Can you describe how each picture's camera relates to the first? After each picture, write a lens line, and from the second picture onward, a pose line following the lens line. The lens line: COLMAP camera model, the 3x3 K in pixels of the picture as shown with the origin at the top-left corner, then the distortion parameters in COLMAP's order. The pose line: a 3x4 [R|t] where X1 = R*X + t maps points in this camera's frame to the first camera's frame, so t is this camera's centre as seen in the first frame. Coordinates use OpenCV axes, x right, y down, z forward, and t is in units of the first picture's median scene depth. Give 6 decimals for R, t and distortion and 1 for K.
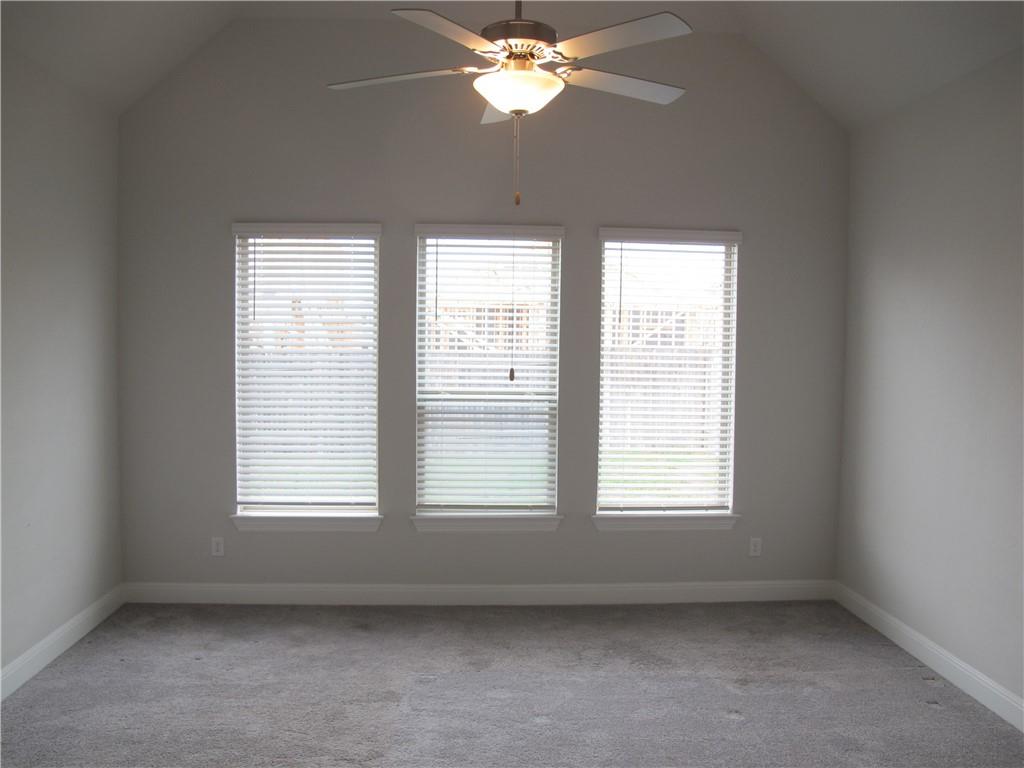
lens RADIAL K [[863.1, 0, 508.4], [0, 863.1, 386.7], [0, 0, 1]] dist [-0.140819, 0.094400]
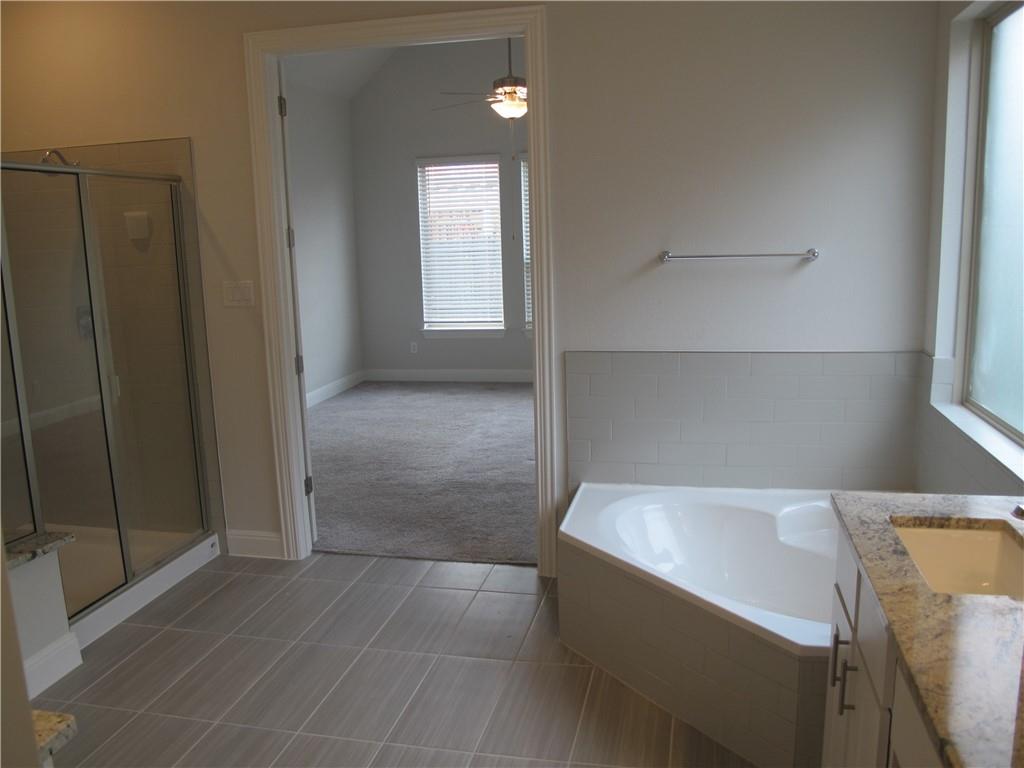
lens RADIAL K [[863.1, 0, 514.4], [0, 863.1, 383.5], [0, 0, 1]] dist [-0.140819, 0.094400]
pose [[0.962558, 0.014800, -0.270671, 0.337637], [0.019689, 0.992054, 0.124261, 0.047425], [0.270360, -0.124938, 0.954618, -0.647495]]
